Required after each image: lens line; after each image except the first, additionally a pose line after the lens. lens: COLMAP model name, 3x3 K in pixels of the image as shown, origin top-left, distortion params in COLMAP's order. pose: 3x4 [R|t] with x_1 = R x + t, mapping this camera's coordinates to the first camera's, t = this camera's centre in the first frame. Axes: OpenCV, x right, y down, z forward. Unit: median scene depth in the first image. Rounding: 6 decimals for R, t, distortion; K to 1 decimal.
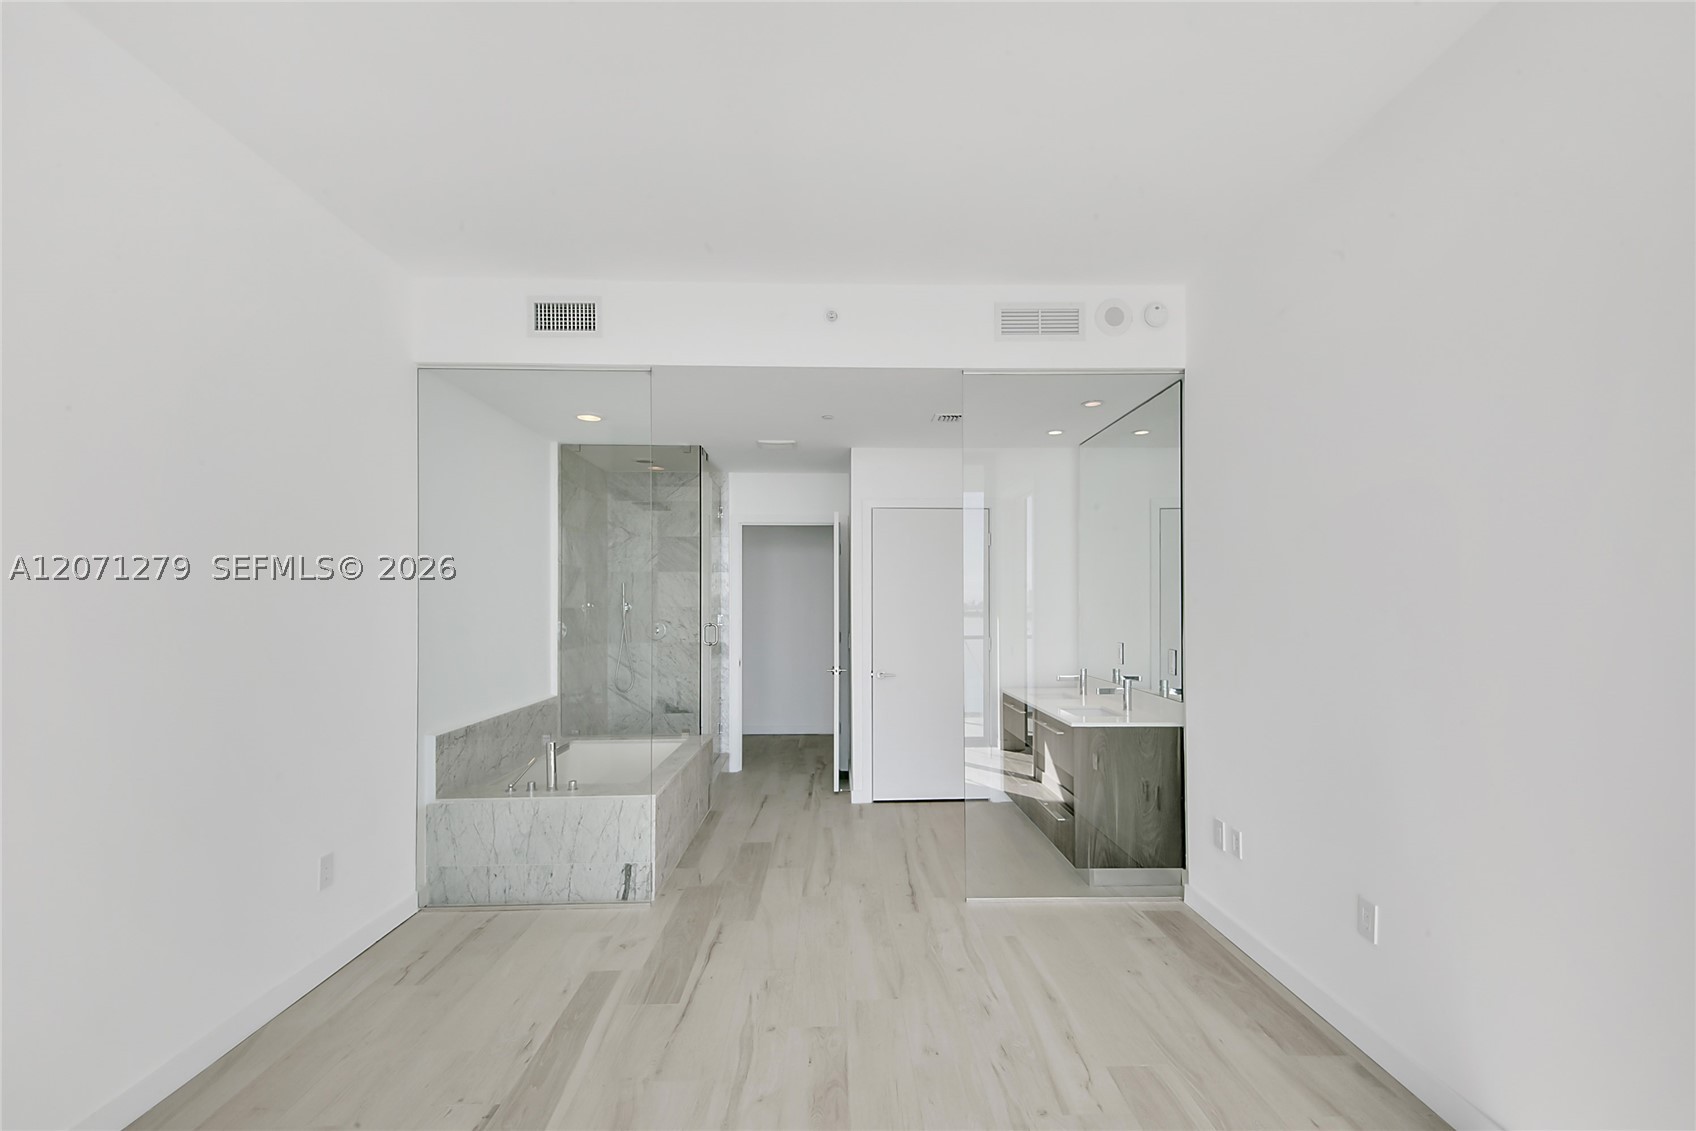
lens RADIAL K [[776.5, 0, 847.0], [0, 776.5, 588.2], [0, 0, 1]] dist [0.061480, -0.038746]
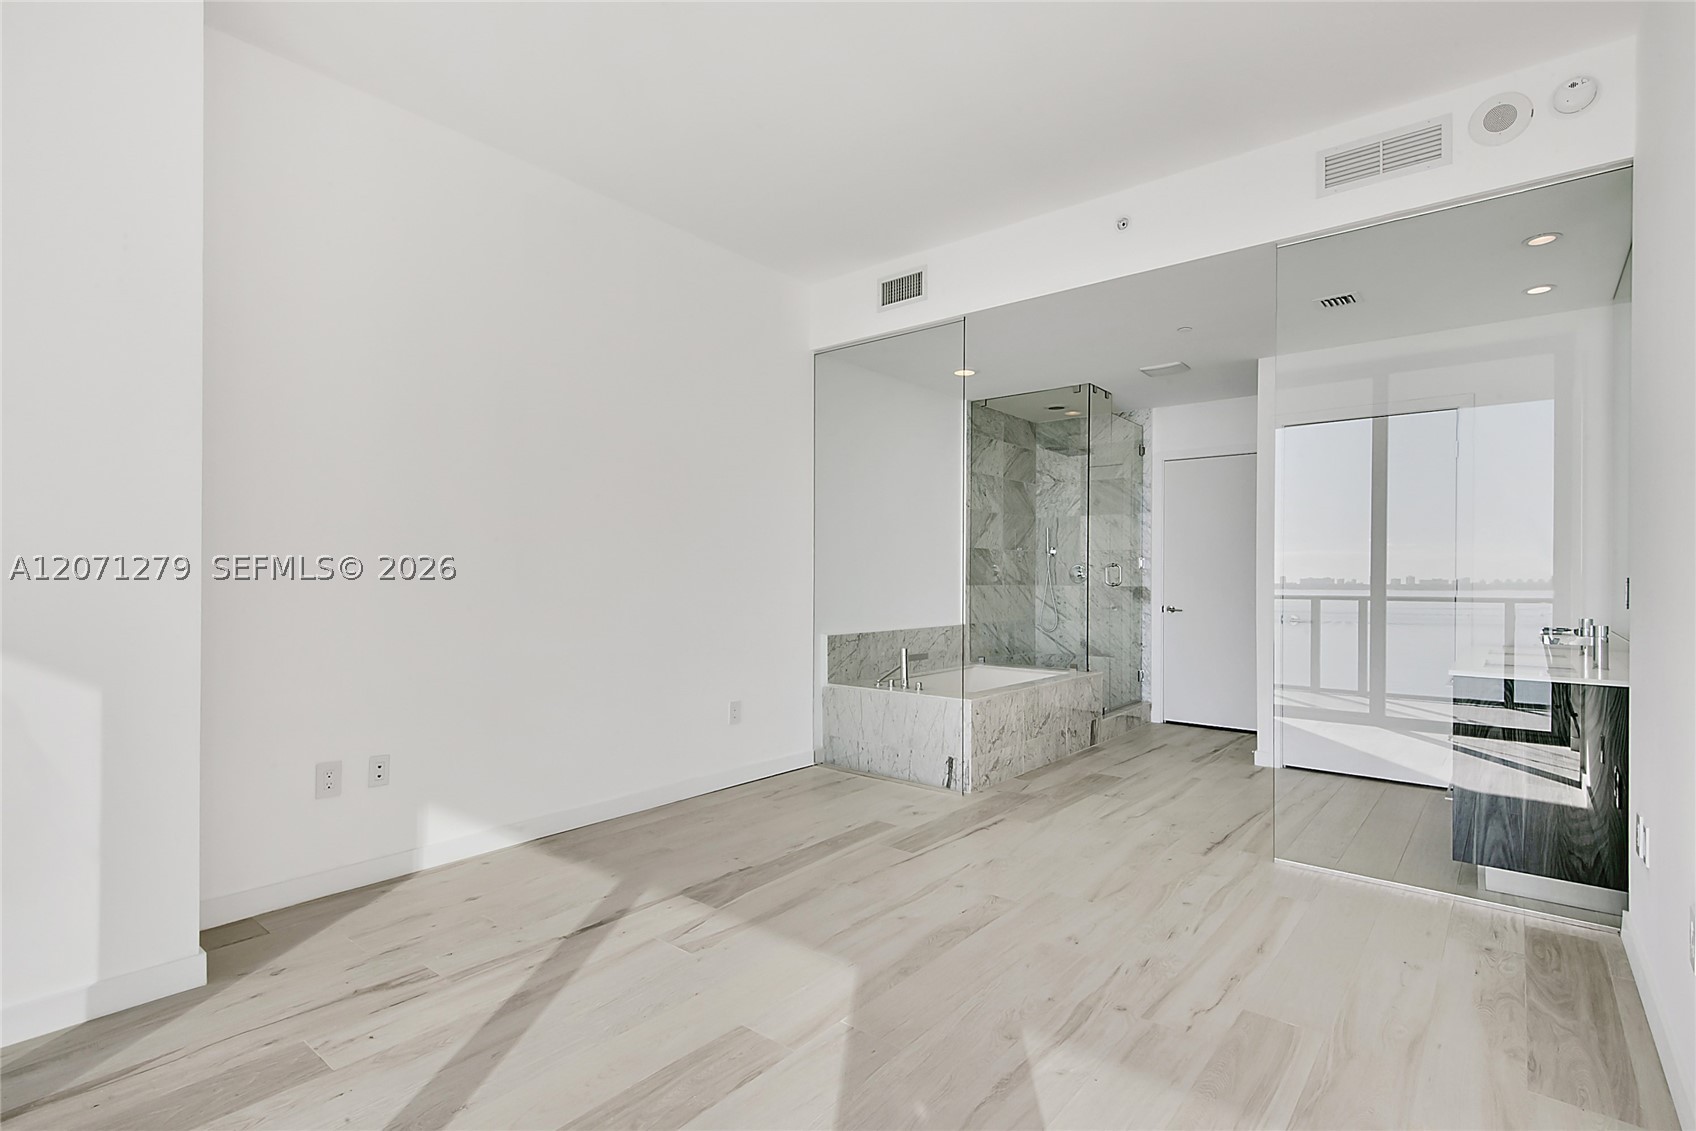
lens RADIAL K [[796.1, 0, 848.0], [0, 796.1, 565.5], [0, 0, 1]] dist [0.017845, -0.001165]
pose [[0.760137, 0.001498, -0.649762, 0.358868], [0.002928, 0.999979, 0.005731, 0.065495], [0.649757, -0.006259, 0.760117, 0.024256]]
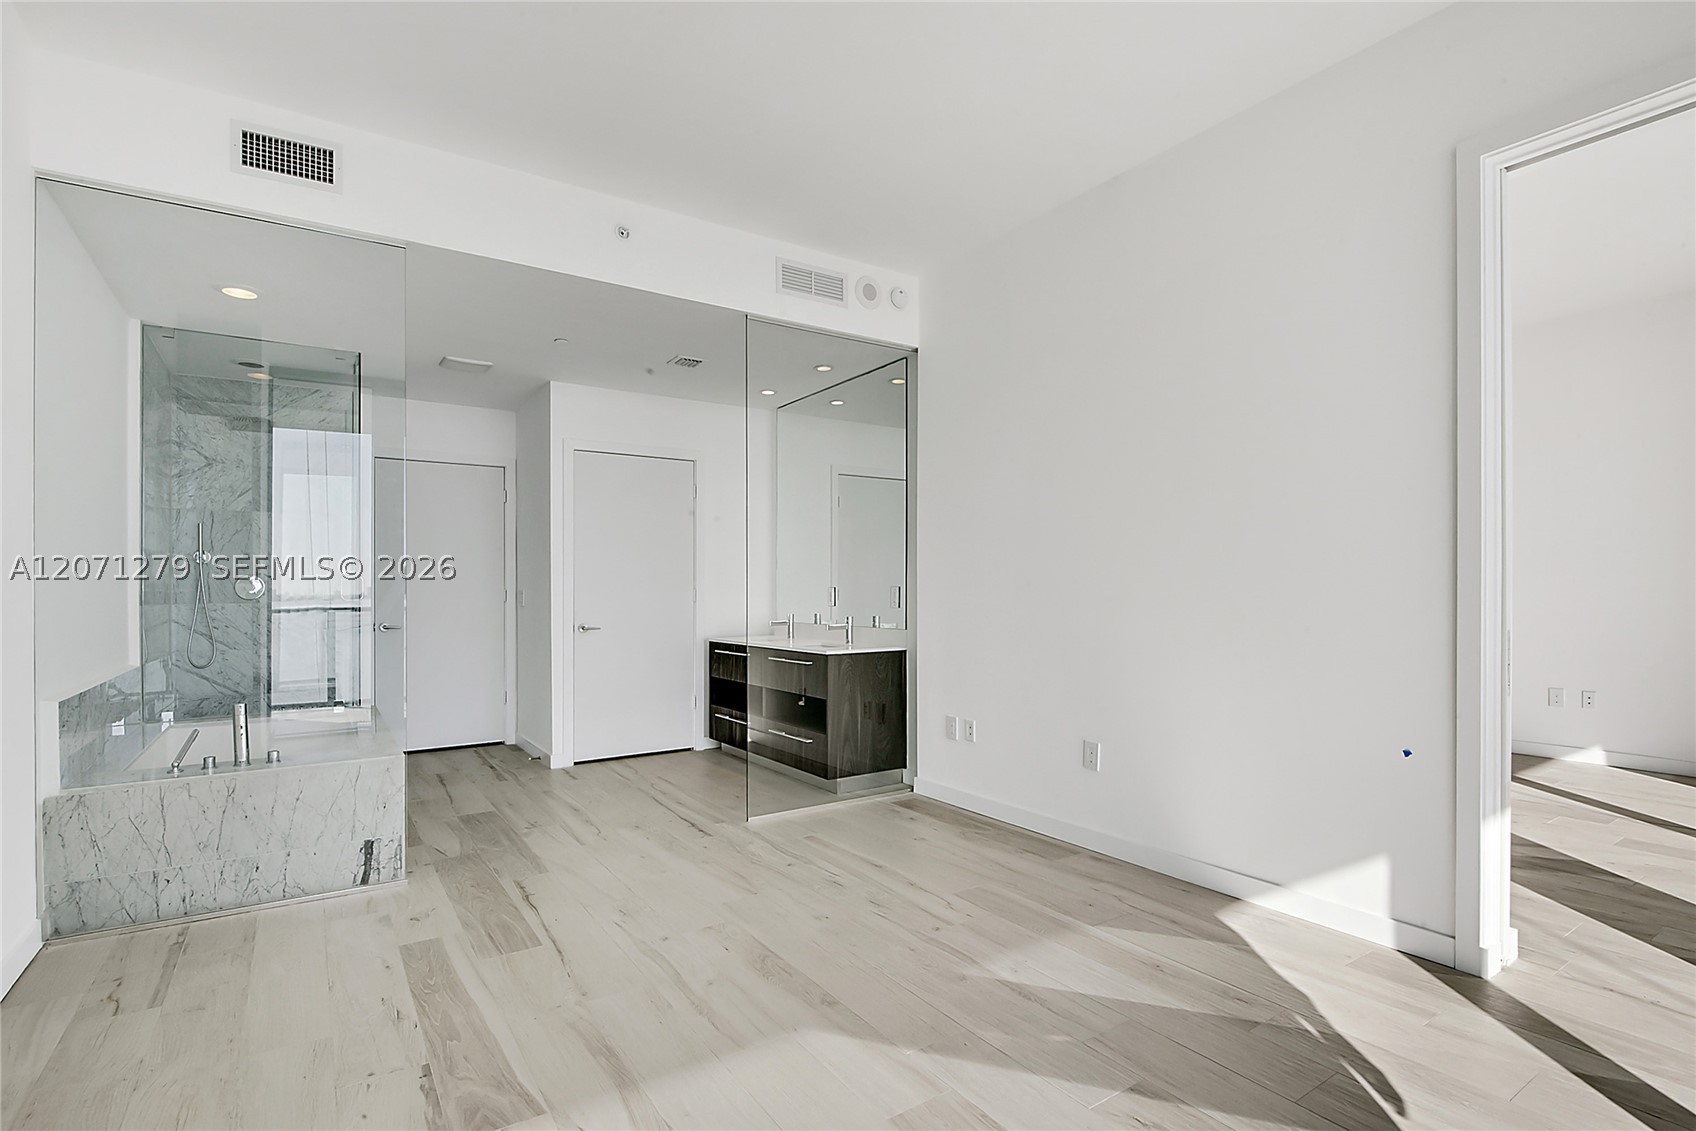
lens RADIAL K [[814.0, 0, 842.8], [0, 814.0, 582.9], [0, 0, 1]] dist [0.014337, -0.017173]
pose [[0.848297, 0.004995, 0.529498, -0.311685], [-0.010041, 0.999927, 0.006654, 0.068880], [-0.529426, -0.010961, 0.848285, 0.007485]]
